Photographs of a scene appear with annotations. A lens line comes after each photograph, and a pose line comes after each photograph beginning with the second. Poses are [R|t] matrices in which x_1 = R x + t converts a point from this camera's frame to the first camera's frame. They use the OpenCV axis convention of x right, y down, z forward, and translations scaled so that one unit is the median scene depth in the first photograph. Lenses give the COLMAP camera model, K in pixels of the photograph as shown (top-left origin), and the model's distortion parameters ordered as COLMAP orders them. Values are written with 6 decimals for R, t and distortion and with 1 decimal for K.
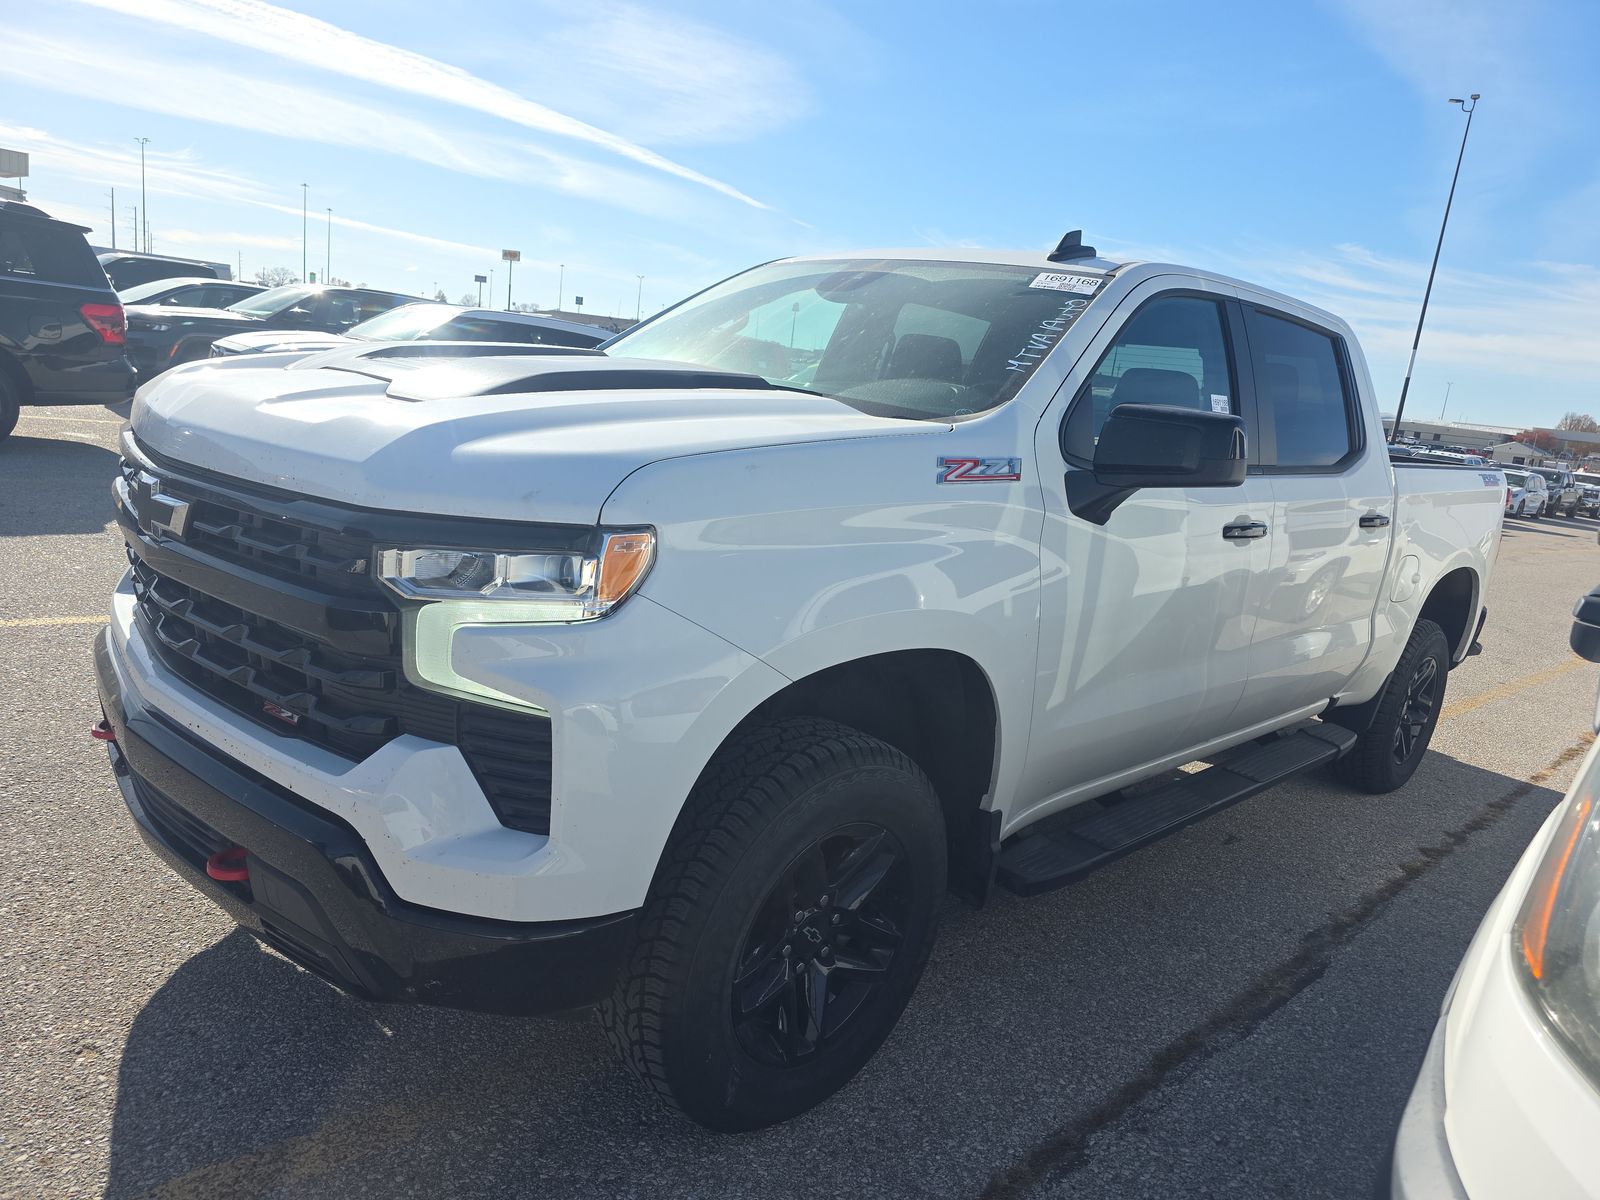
lens RADIAL K [[1074.3, 0, 800.0], [0, 1074.3, 600.0], [0, 0, 1]] dist [0.088264, 0.000571]
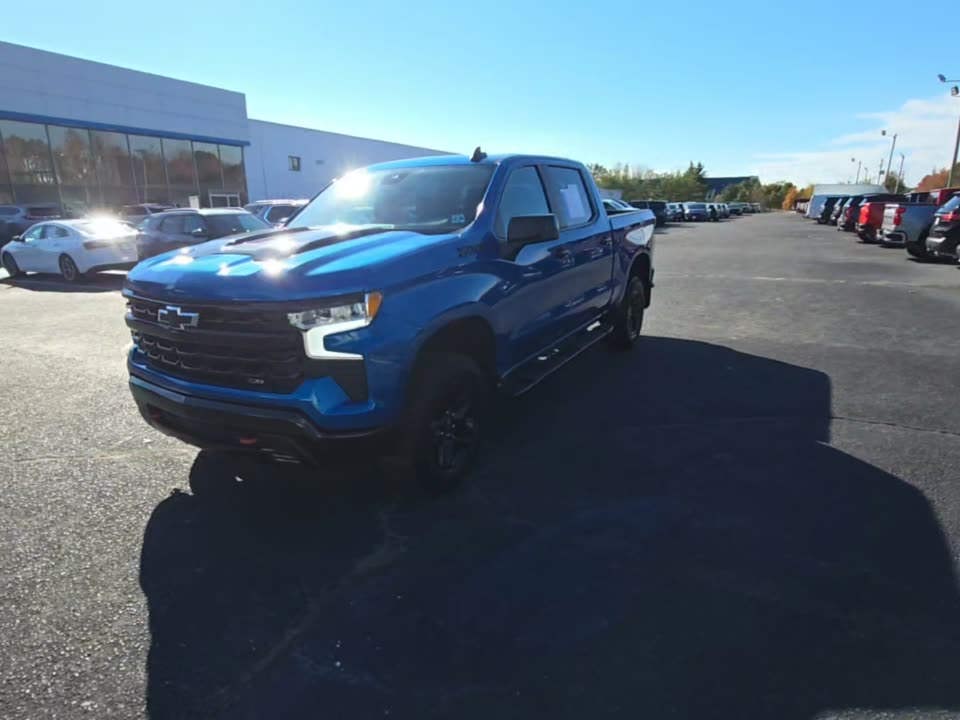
lens RADIAL K [[641.4, 0, 479.6], [0, 641.4, 347.3], [0, 0, 1]] dist [0.076837, 0.000245]
pose [[0.951381, -0.207829, 0.227336, -0.288816], [0.198124, 0.978021, 0.064970, 0.026118], [-0.235842, -0.016770, 0.971647, -0.739293]]
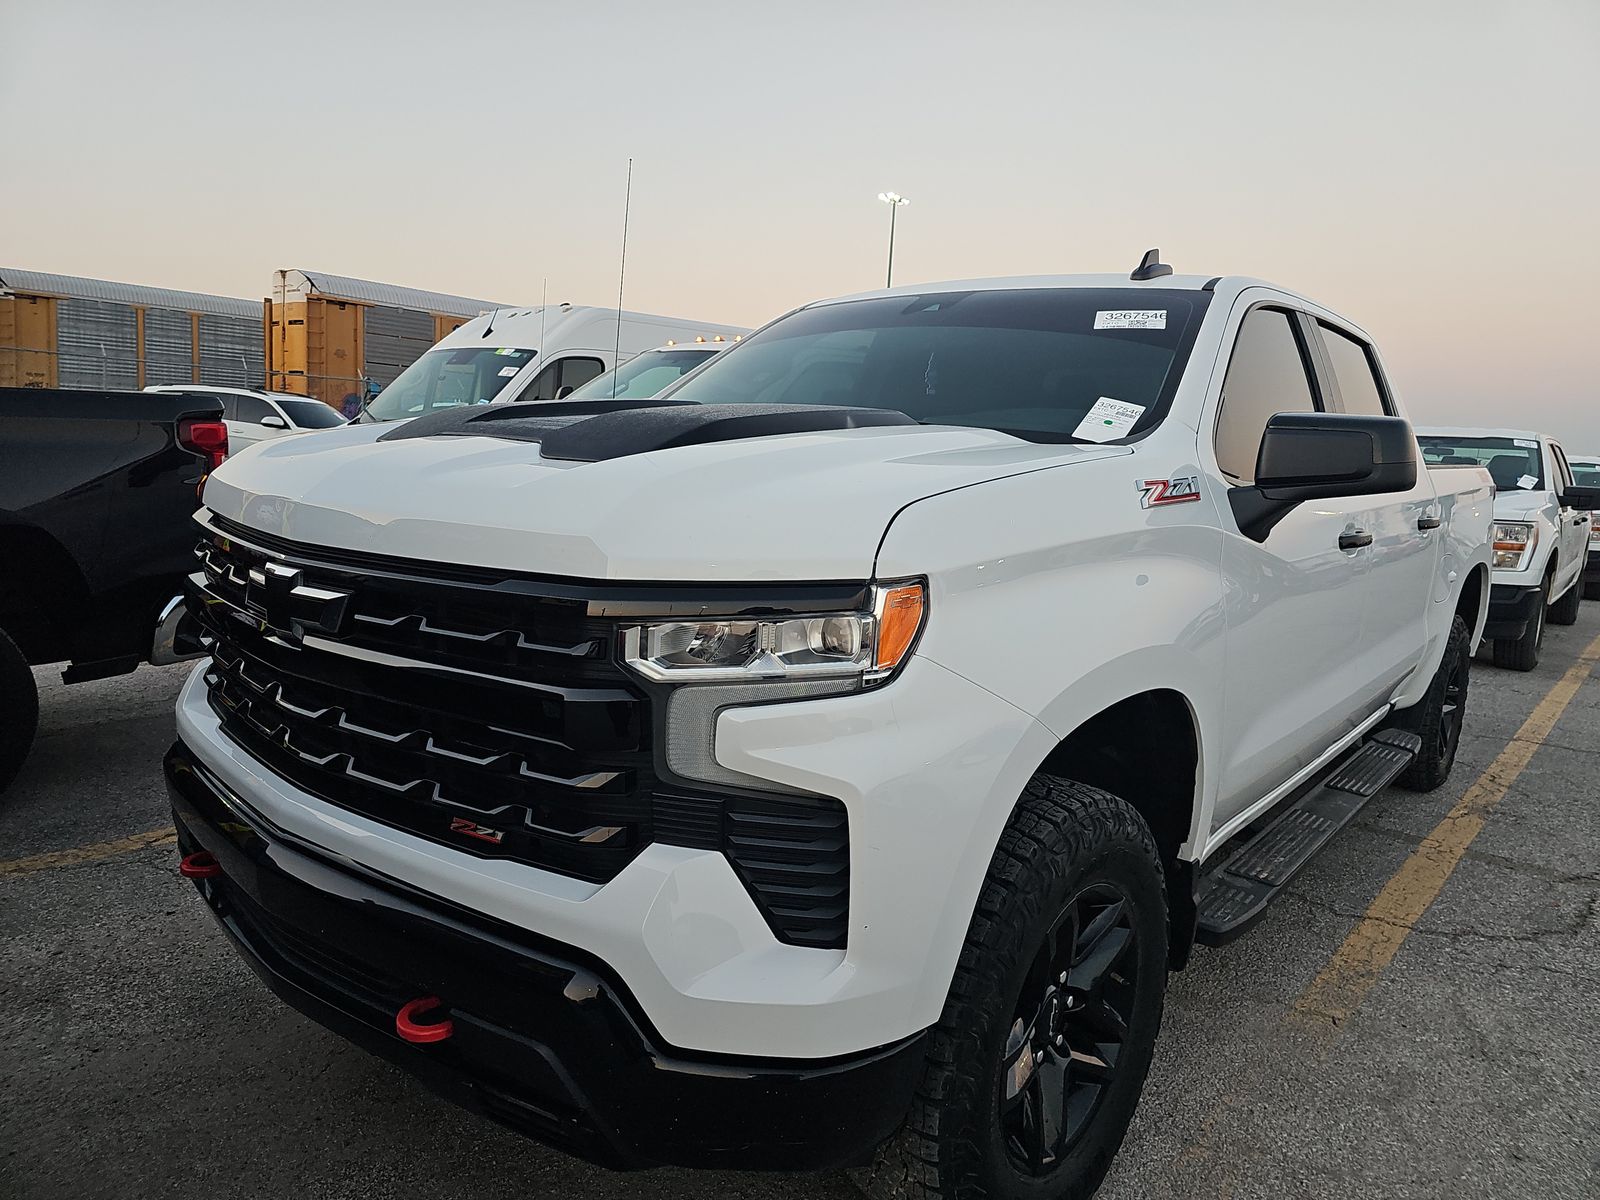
lens RADIAL K [[1069.0, 0, 799.4], [0, 1069.0, 578.9], [0, 0, 1]] dist [0.076837, 0.000245]
pose [[0.991529, -0.077107, 0.104525, -0.303741], [0.083396, 0.994874, -0.057193, -0.022780], [-0.099579, 0.065426, 0.992876, 0.134421]]
